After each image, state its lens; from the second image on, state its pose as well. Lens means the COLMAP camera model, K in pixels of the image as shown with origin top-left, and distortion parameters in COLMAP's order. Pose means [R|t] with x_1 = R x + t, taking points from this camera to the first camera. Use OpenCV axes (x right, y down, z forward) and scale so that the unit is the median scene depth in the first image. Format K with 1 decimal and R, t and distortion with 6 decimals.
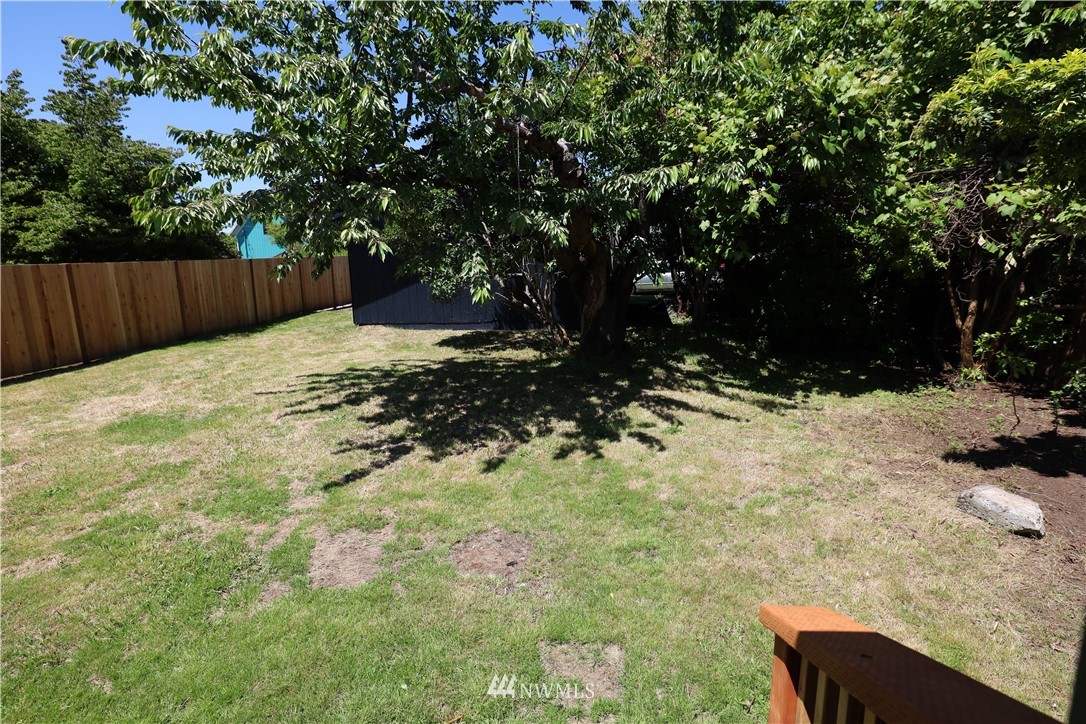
lens RADIAL K [[586.0, 0, 543.0], [0, 586.0, 362.0], [0, 0, 1]] dist [-0.001637, -0.000170]
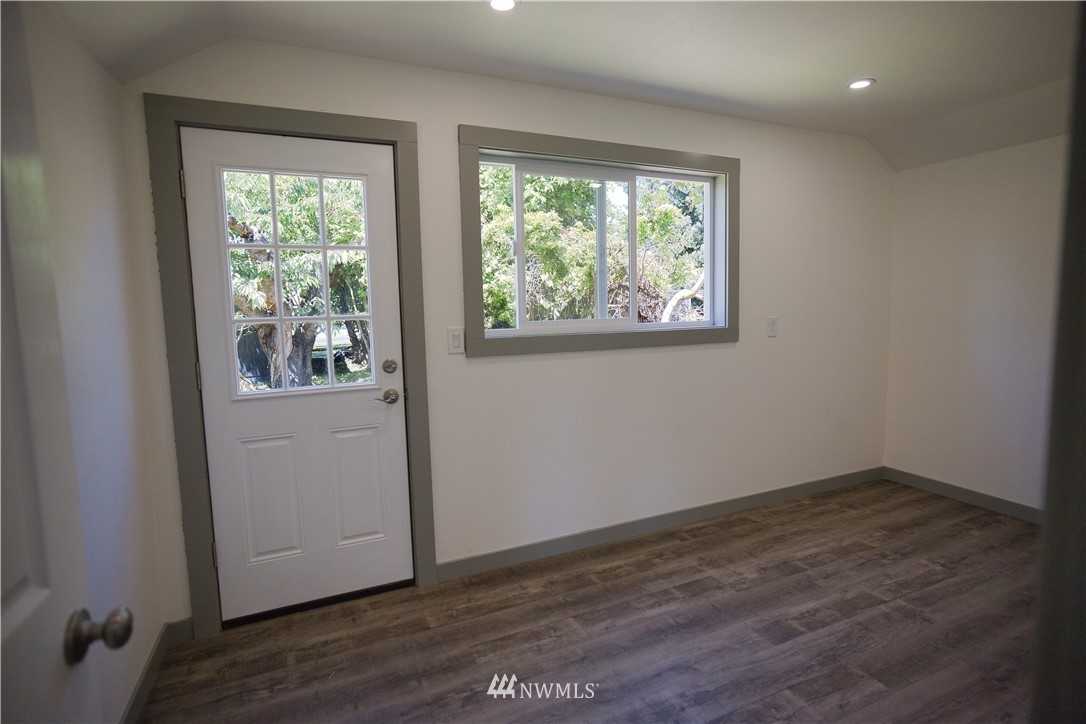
lens RADIAL K [[586.0, 0, 543.0], [0, 586.0, 362.0], [0, 0, 1]] dist [-0.001637, -0.000170]
pose [[0.861312, -0.053967, 0.505202, -0.082073], [0.103021, 0.992238, -0.069646, 0.074289], [-0.497522, 0.112033, 0.860186, -0.381211]]
